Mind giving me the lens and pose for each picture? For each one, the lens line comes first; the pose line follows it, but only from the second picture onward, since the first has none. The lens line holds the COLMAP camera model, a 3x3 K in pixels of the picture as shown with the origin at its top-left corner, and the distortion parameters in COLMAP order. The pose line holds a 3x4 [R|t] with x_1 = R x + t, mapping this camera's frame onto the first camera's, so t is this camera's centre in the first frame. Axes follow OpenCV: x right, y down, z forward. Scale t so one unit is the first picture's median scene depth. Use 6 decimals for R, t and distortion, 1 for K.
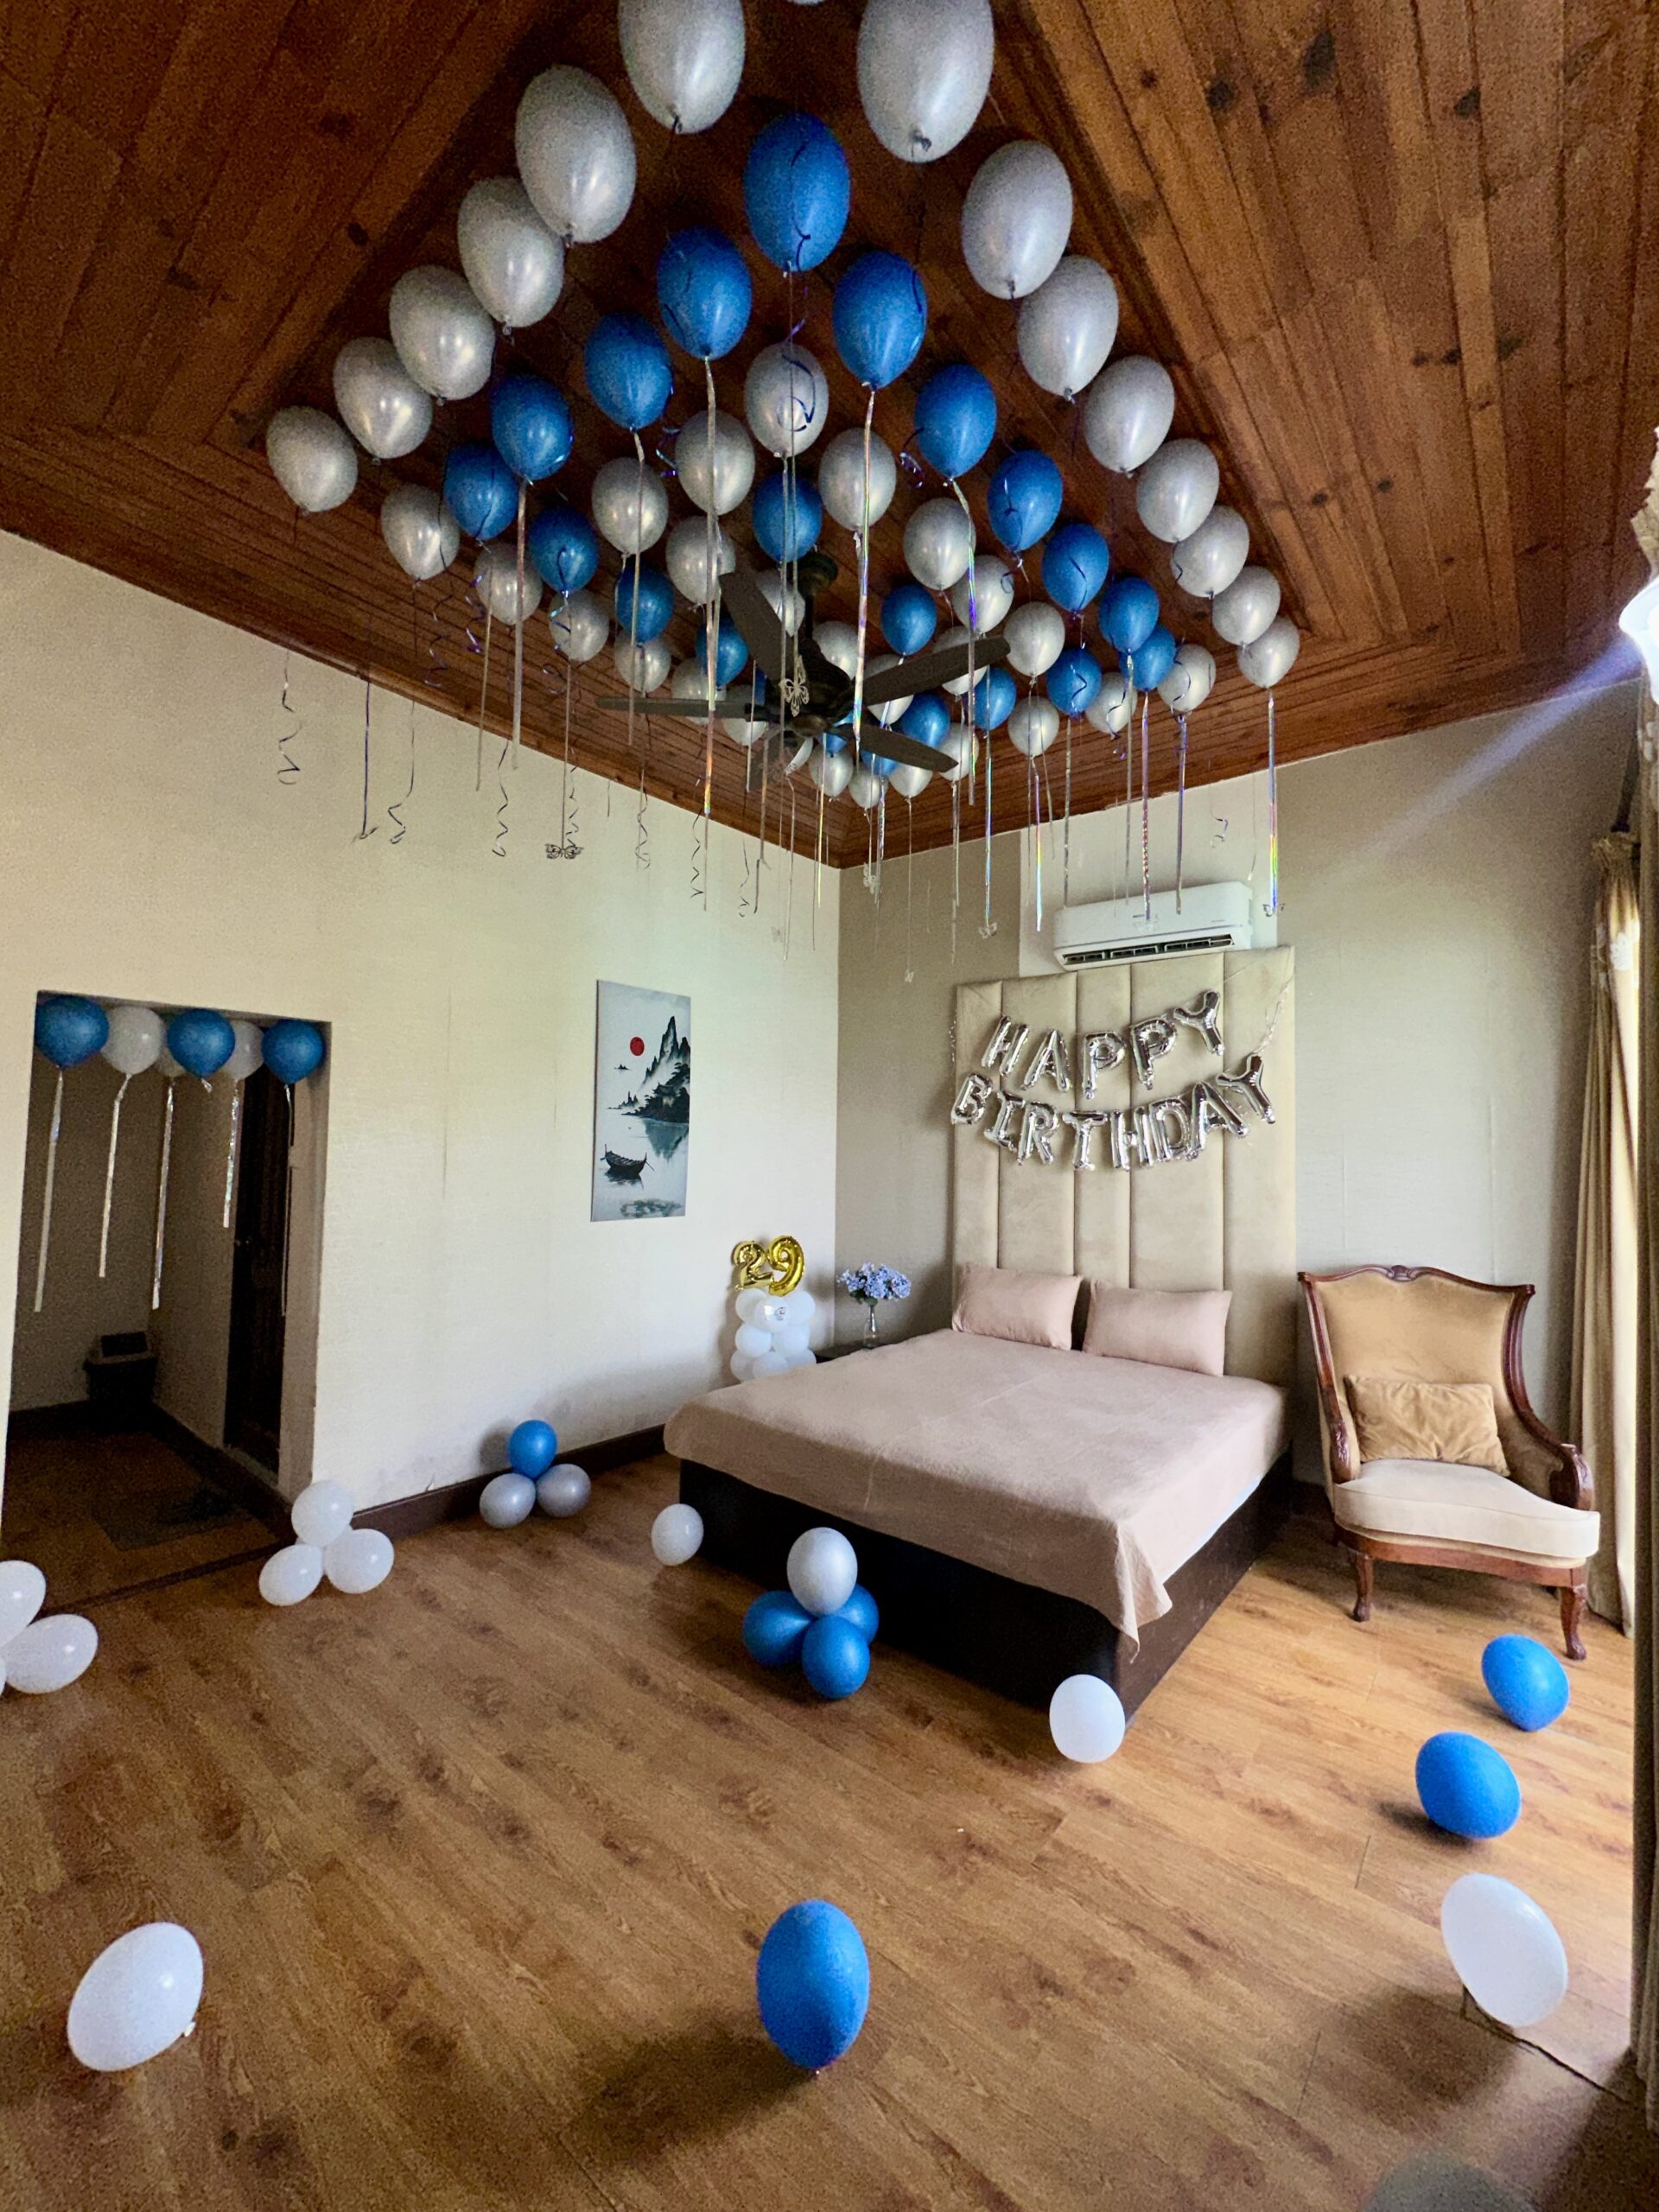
lens RADIAL K [[883.0, 0, 823.9], [0, 883.0, 1107.1], [0, 0, 1]] dist [-0.002492, 0.000701]
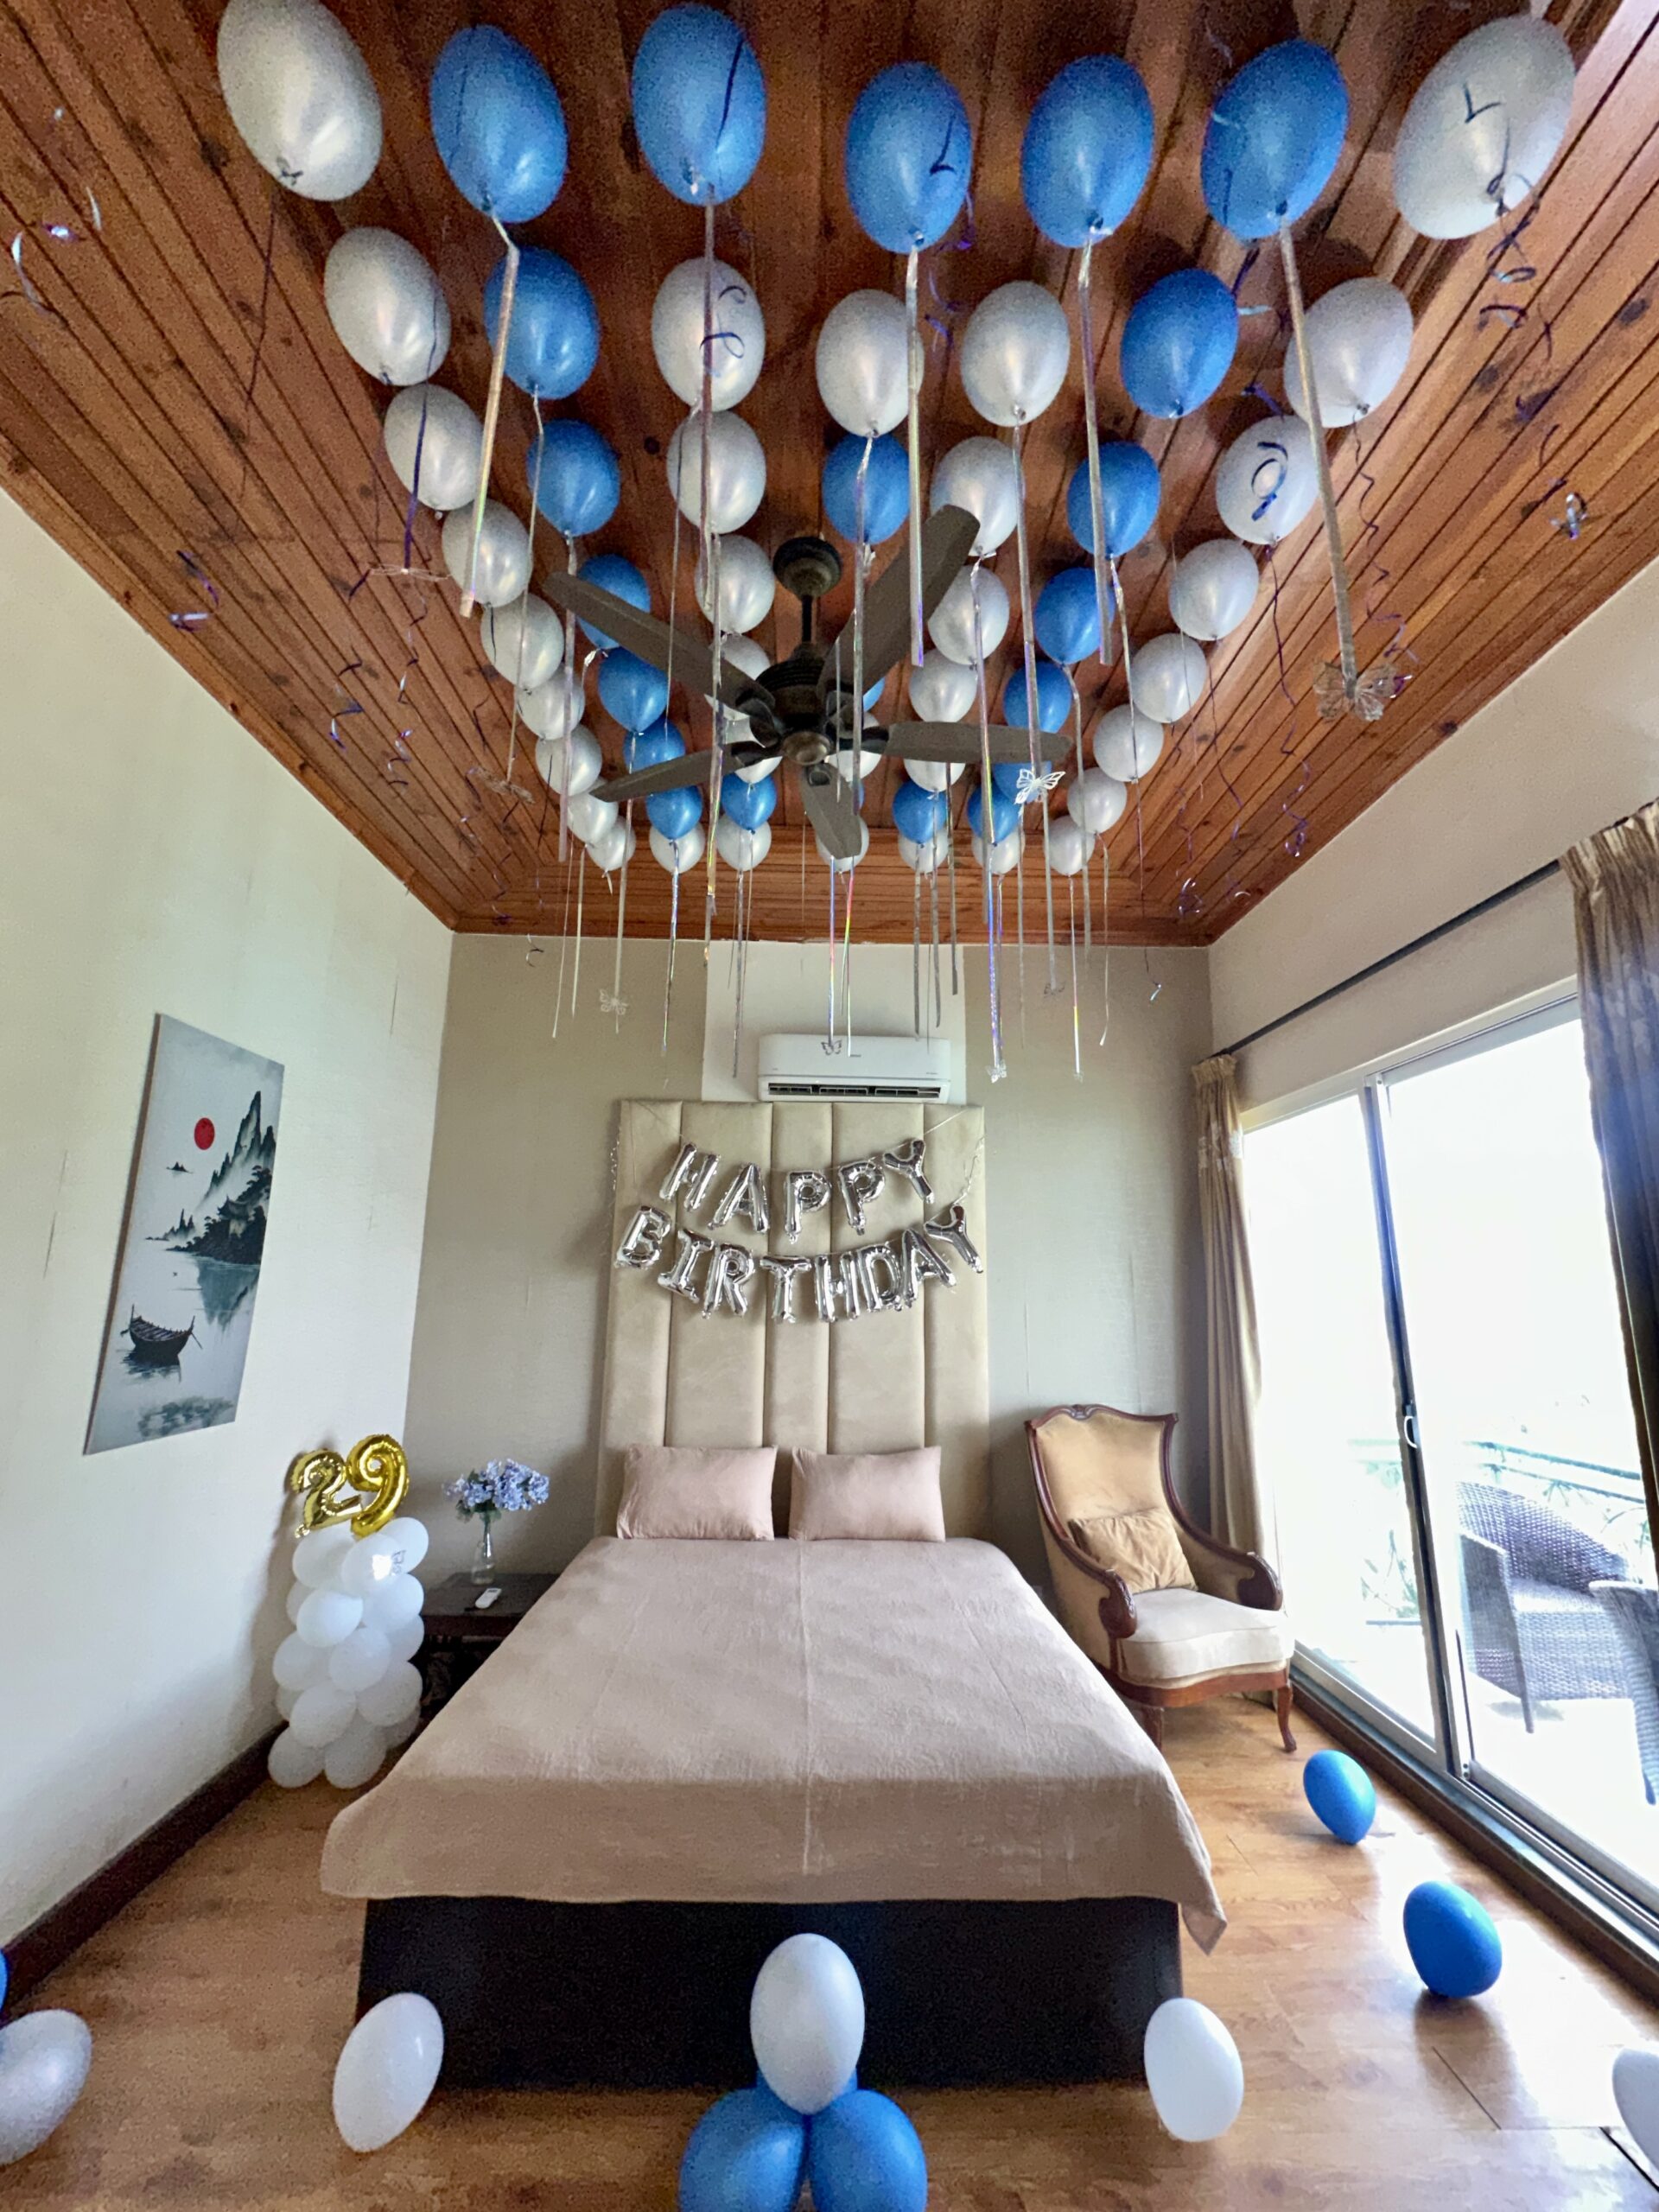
lens RADIAL K [[883.0, 0, 827.7], [0, 883.0, 1109.8], [0, 0, 1]] dist [-0.002492, 0.000701]
pose [[0.753487, 0.121716, 0.646098, -0.288600], [-0.028457, 0.987831, -0.152907, -0.006176], [-0.656846, 0.096828, 0.747782, 0.288560]]
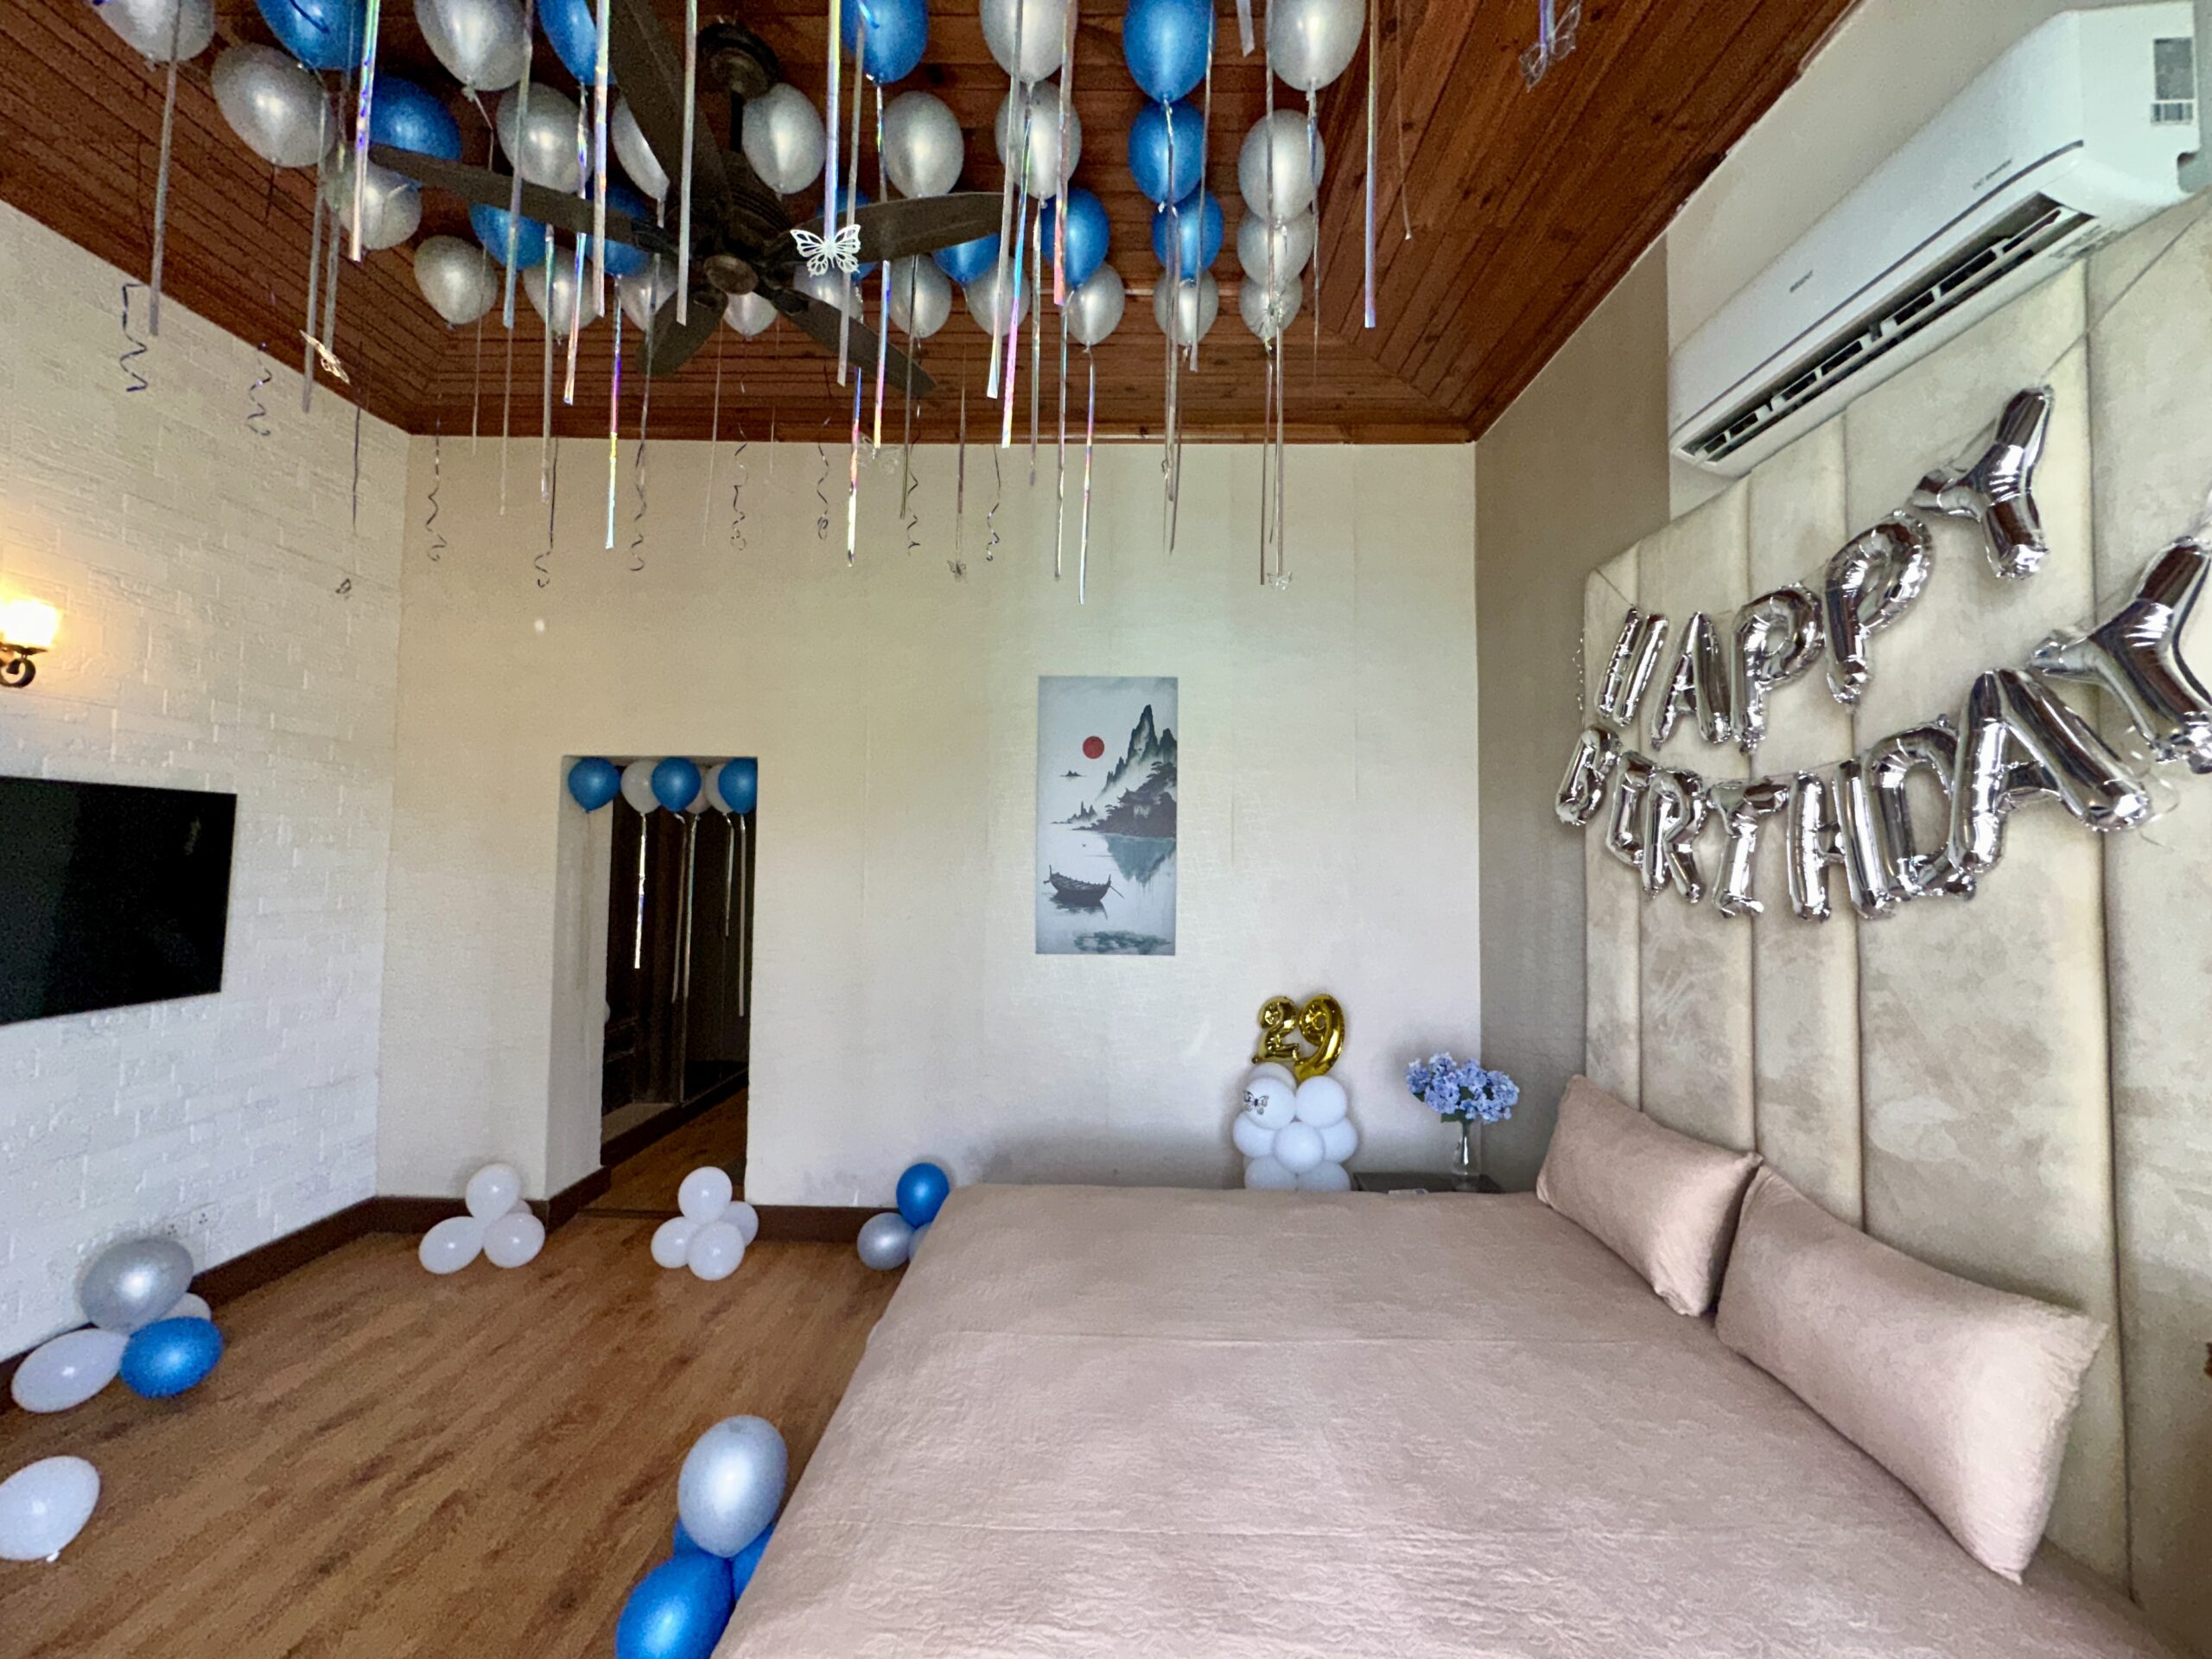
lens RADIAL K [[883.0, 0, 1102.3], [0, 883.0, 828.3], [0, 0, 1]] dist [-0.002492, 0.000701]
pose [[0.629629, -0.039317, -0.775900, 0.450783], [0.037123, 0.999100, -0.020503, 0.025742], [0.776008, -0.015895, 0.630522, 0.492726]]
